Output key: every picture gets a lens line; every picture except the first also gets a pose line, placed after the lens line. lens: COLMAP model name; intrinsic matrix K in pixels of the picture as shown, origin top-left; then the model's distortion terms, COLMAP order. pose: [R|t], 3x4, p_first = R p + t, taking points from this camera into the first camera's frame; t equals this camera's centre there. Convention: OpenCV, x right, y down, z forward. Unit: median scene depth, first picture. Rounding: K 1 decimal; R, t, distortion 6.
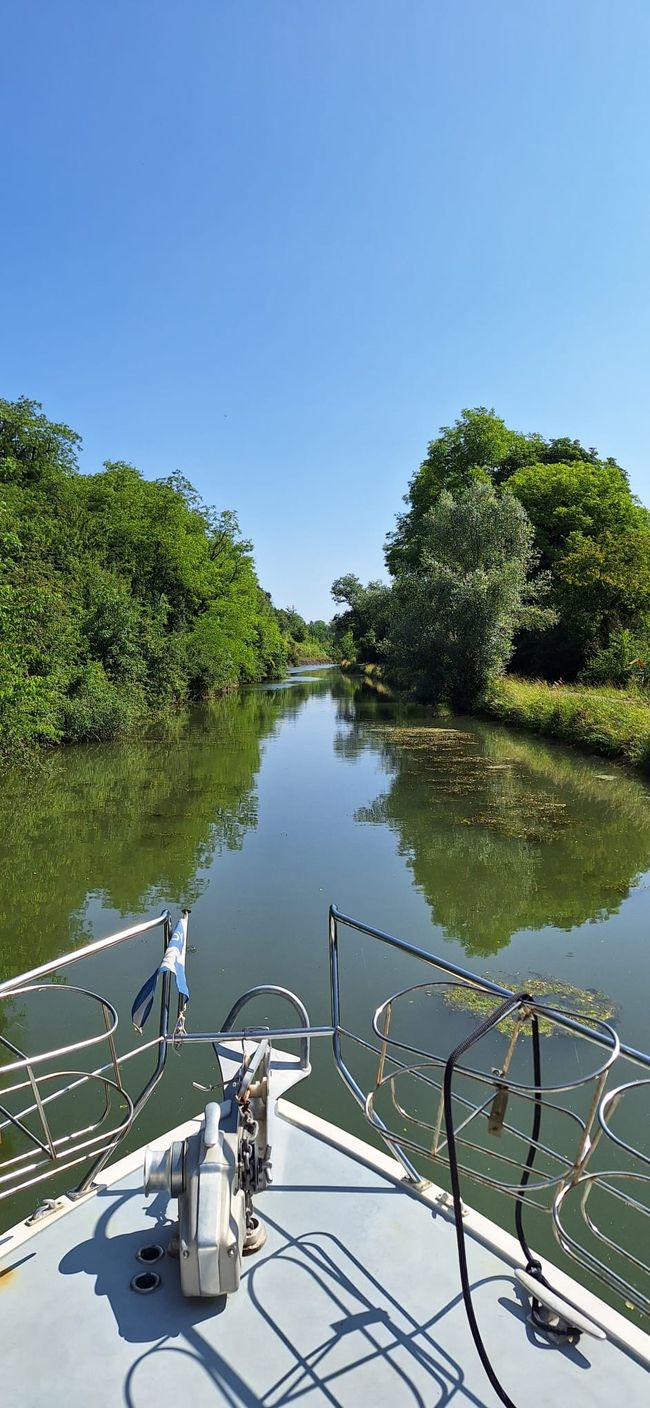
lens RADIAL K [[661.4, 0, 285.7], [0, 661.4, 704.4], [0, 0, 1]] dist [0.000282, 0.000021]
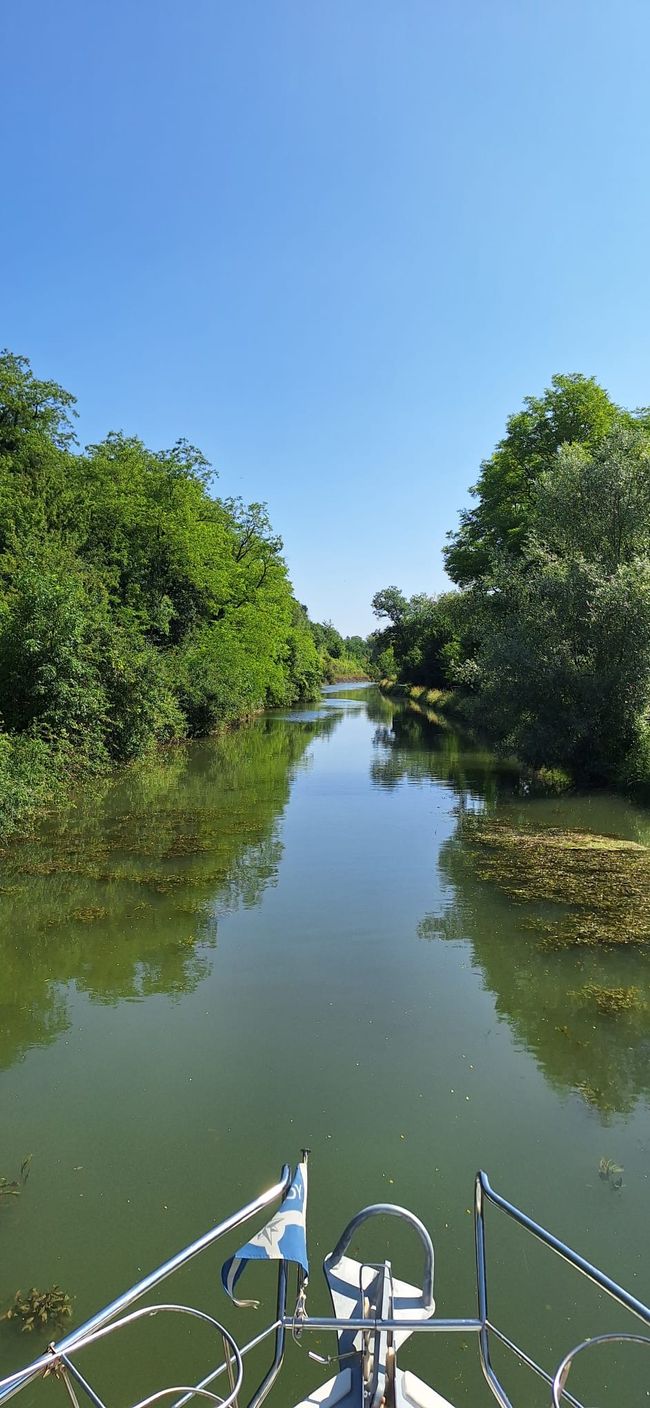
lens RADIAL K [[661.4, 0, 285.7], [0, 661.4, 704.4], [0, 0, 1]] dist [0.000282, 0.000021]
pose [[0.998245, 0.030389, -0.050824, -0.001331], [-0.031467, 0.999294, -0.020548, -0.019328], [0.050164, 0.022111, 0.998496, 0.163600]]
